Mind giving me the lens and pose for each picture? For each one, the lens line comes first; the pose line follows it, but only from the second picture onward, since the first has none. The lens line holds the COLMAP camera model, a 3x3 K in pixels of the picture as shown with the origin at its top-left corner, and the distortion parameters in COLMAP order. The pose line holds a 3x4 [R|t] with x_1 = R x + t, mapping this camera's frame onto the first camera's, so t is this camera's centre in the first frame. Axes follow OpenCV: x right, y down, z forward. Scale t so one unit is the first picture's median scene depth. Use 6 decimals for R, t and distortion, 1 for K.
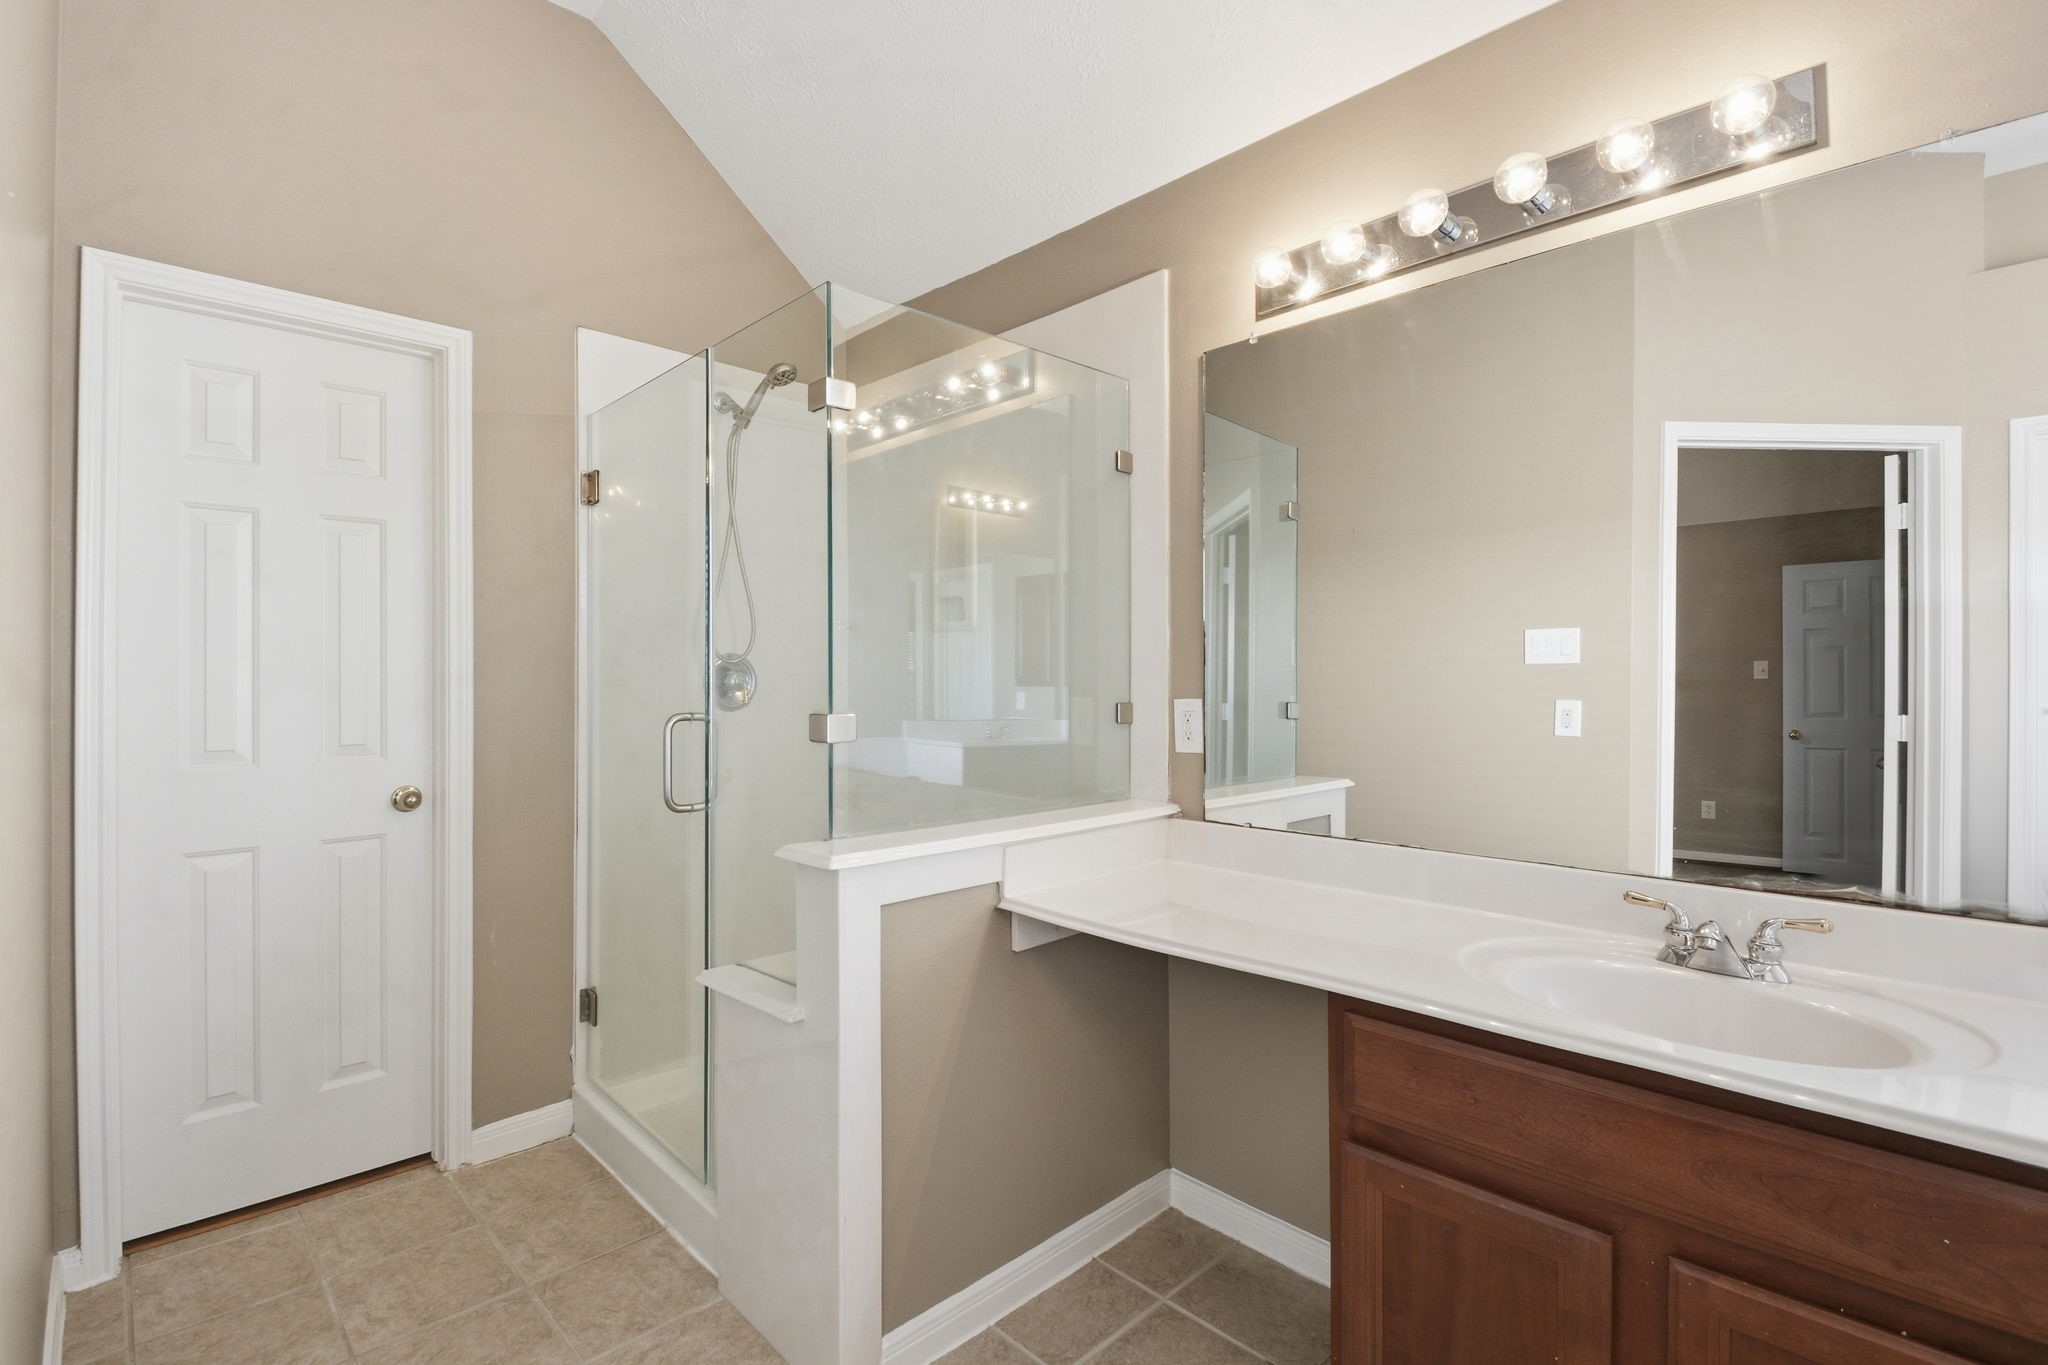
lens RADIAL K [[929.3, 0, 982.2], [0, 929.3, 680.4], [0, 0, 1]] dist [0.002132, -0.011178]
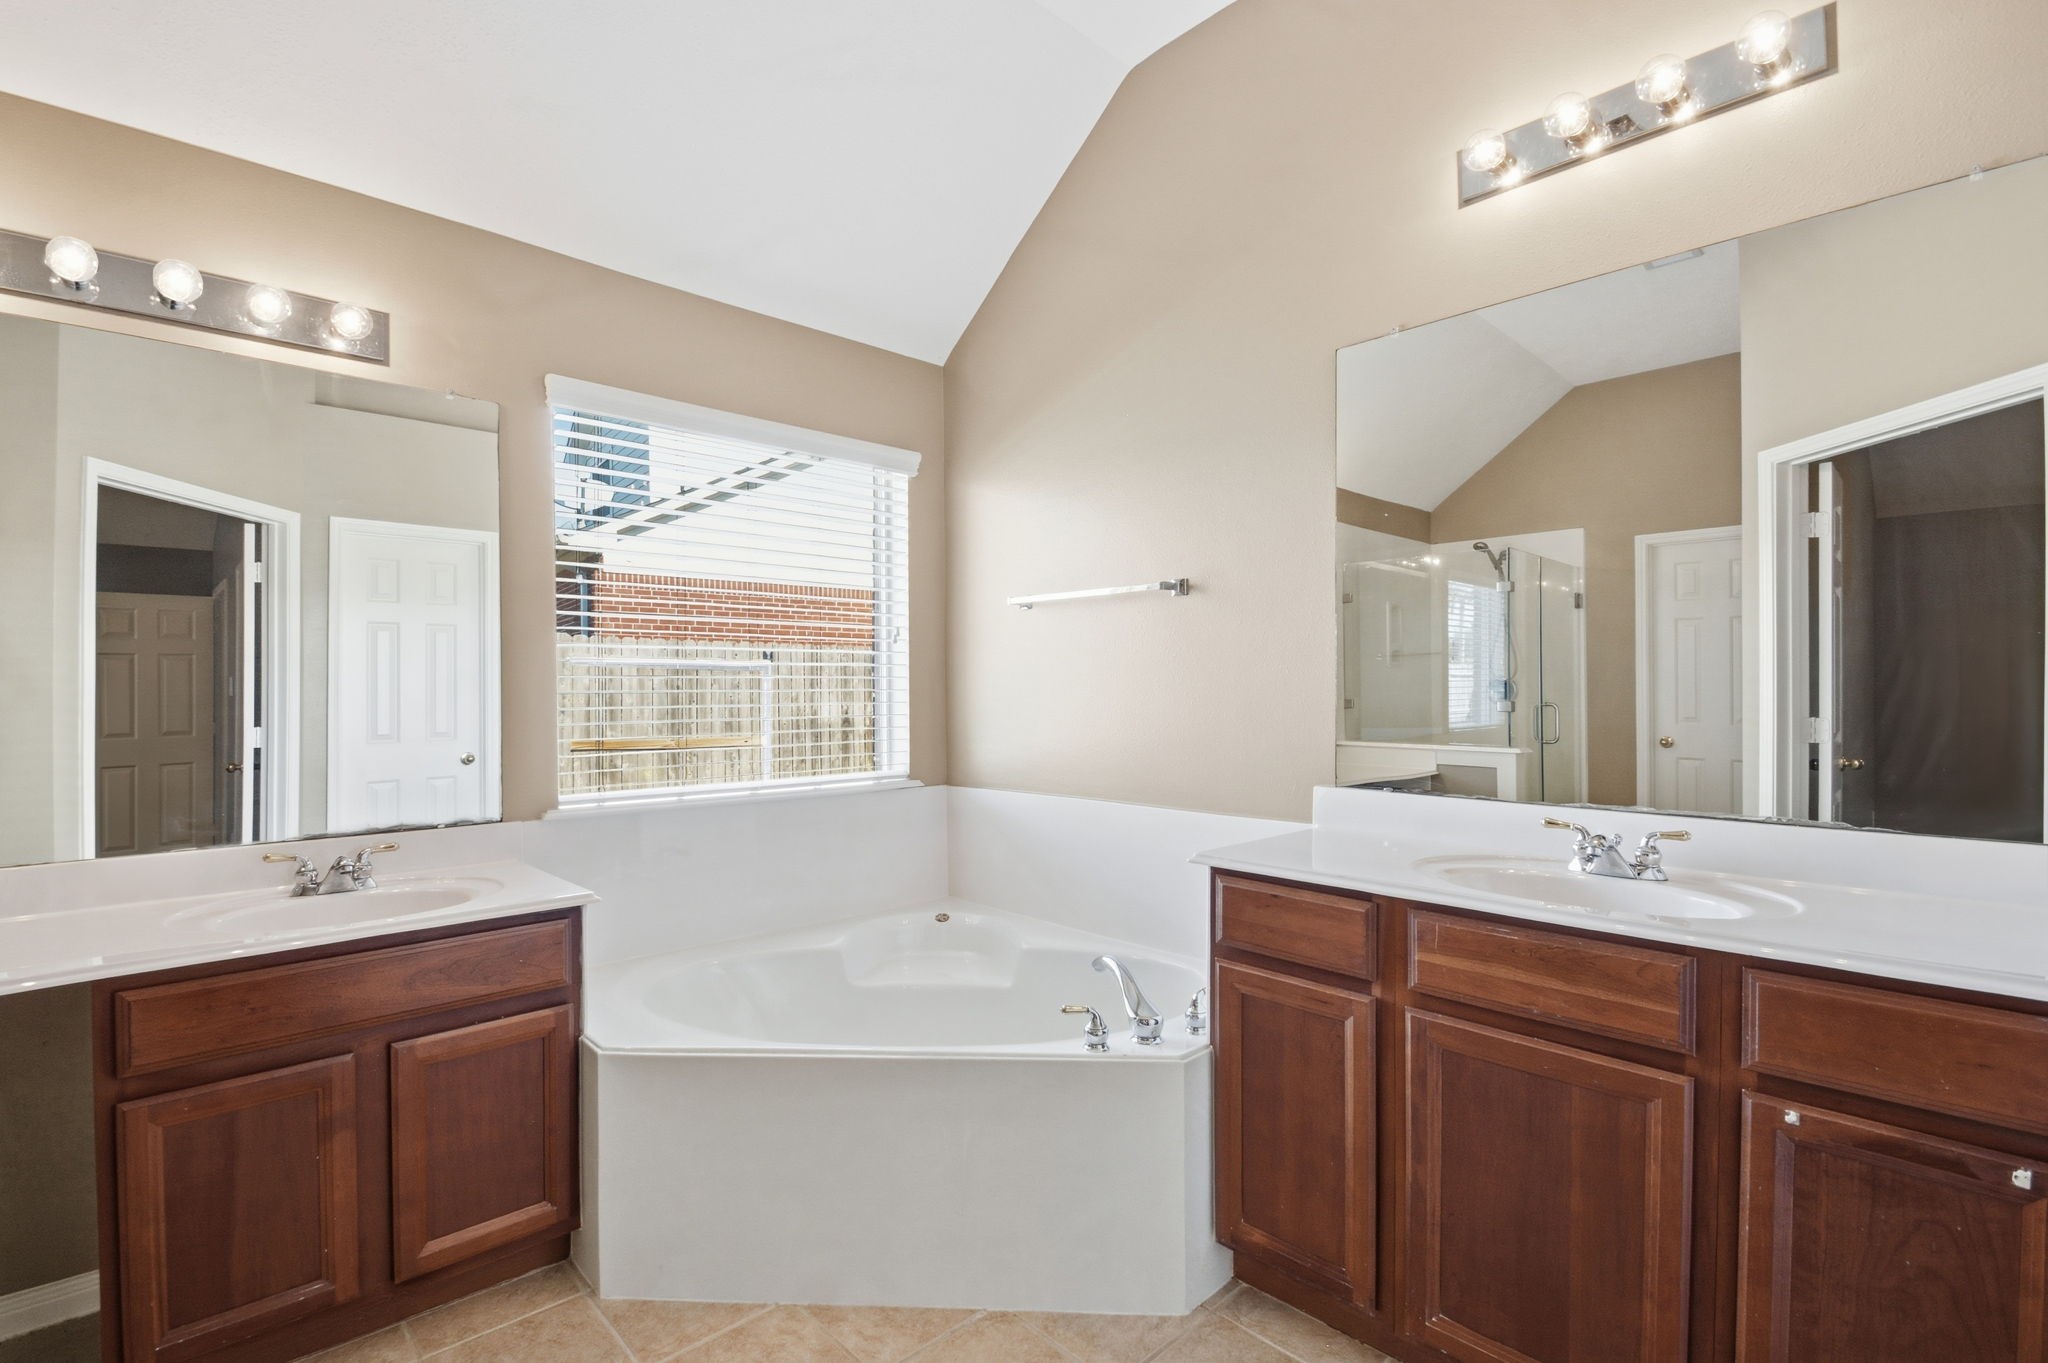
lens RADIAL K [[929.3, 0, 982.2], [0, 929.3, 679.4], [0, 0, 1]] dist [0.002132, -0.011178]
pose [[0.014249, 0.015668, 0.999776, -0.292394], [0.010984, 0.999814, -0.015825, 0.002522], [-0.999838, 0.011207, 0.014075, -0.029622]]
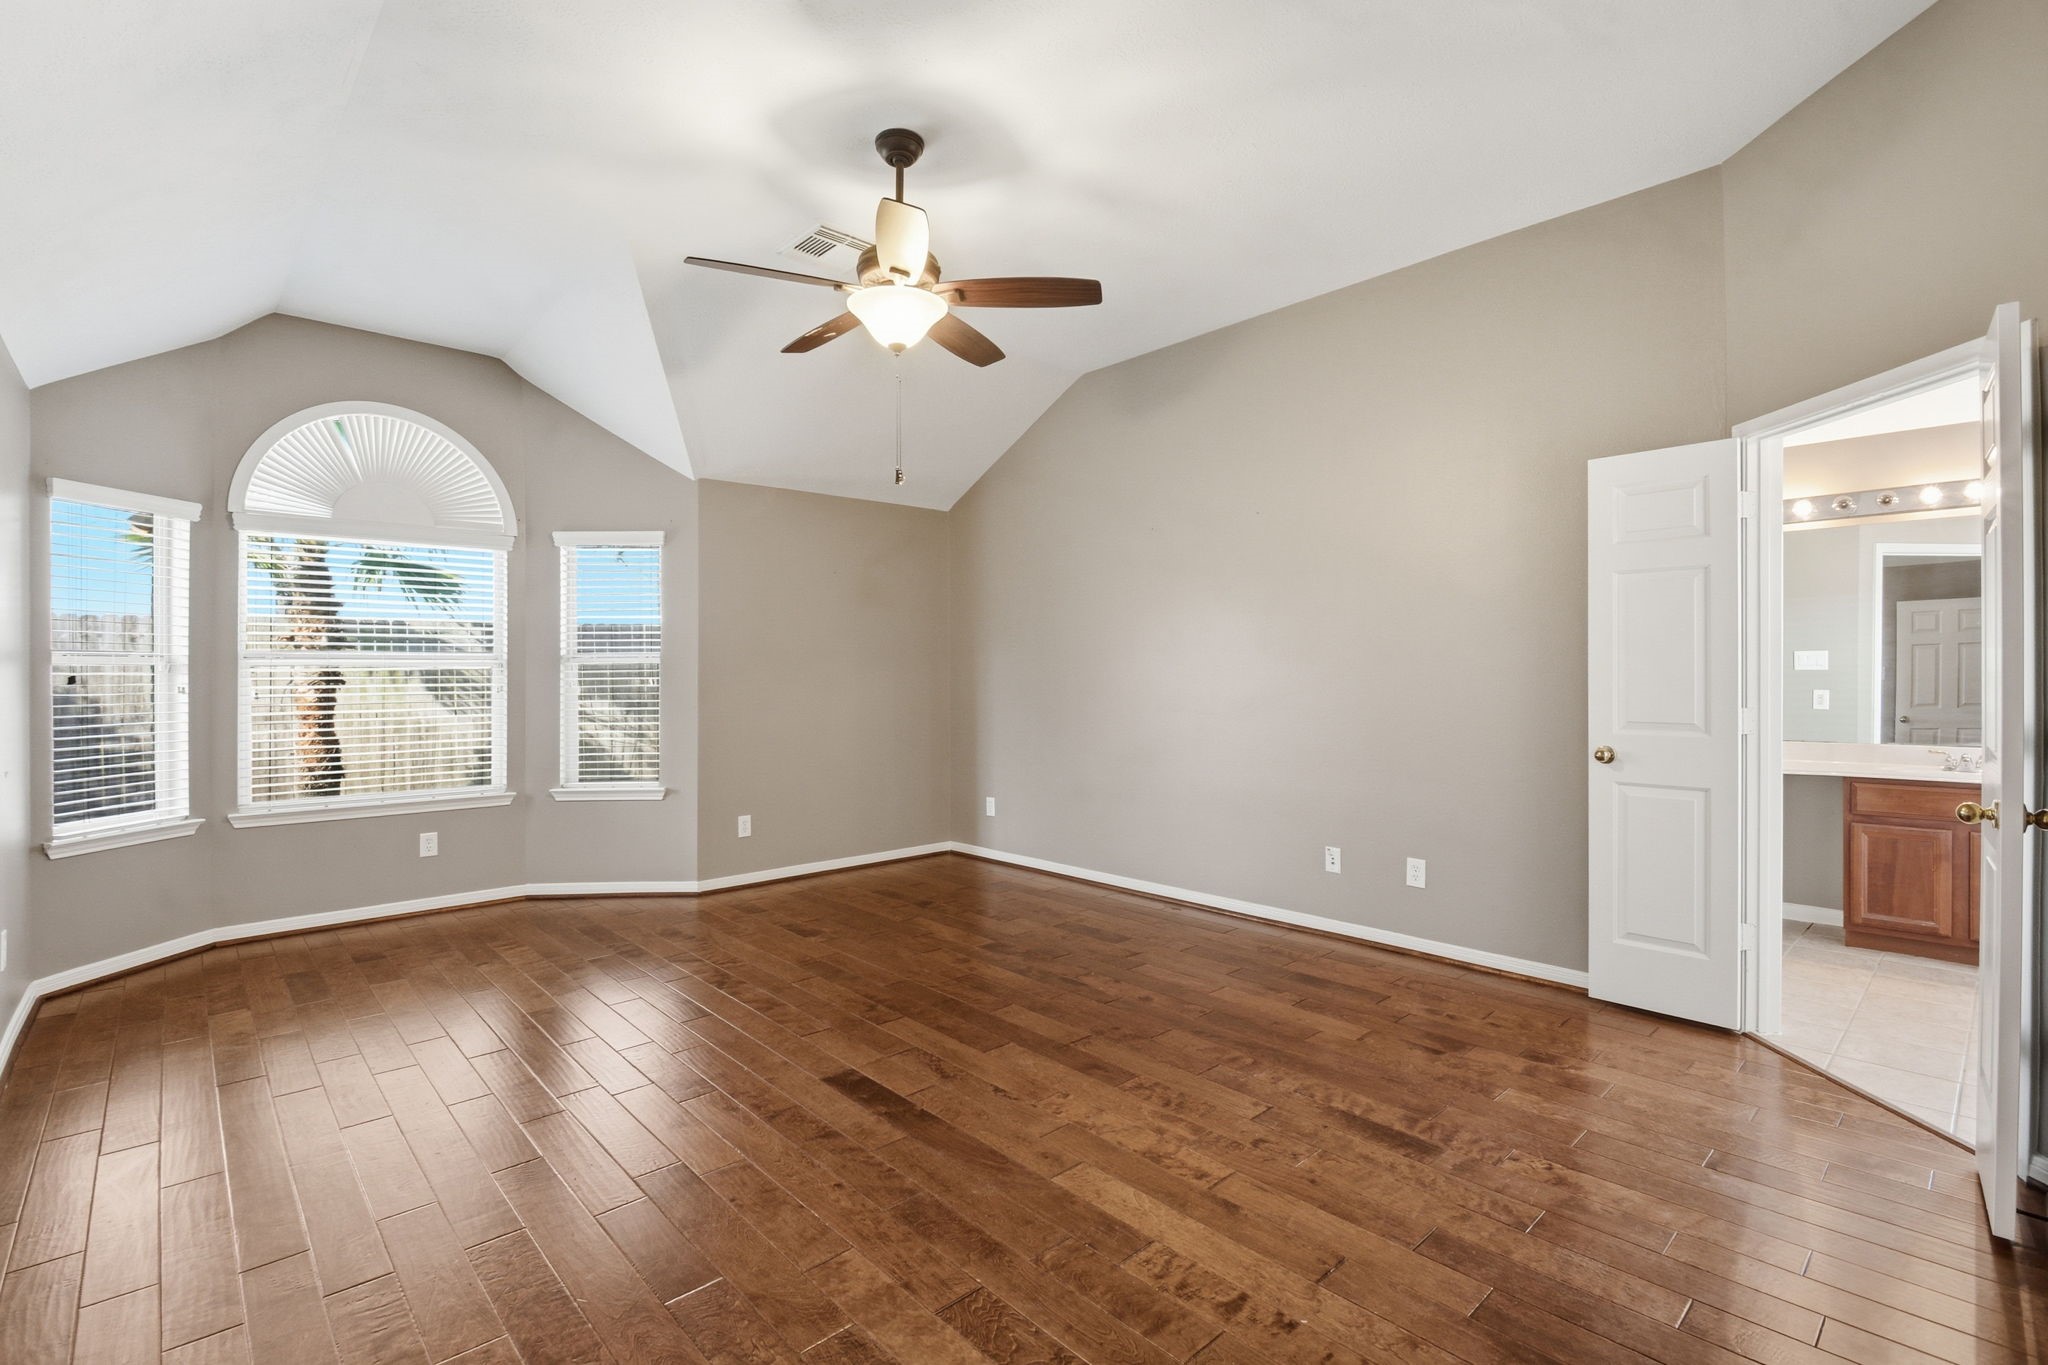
lens RADIAL K [[929.3, 0, 982.2], [0, 929.3, 680.4], [0, 0, 1]] dist [0.002132, -0.011178]
pose [[0.999823, 0.007758, -0.017125, -1.014331], [-0.007759, 0.999970, -0.000002, 0.014879], [0.017124, 0.000135, 0.999853, -0.880649]]
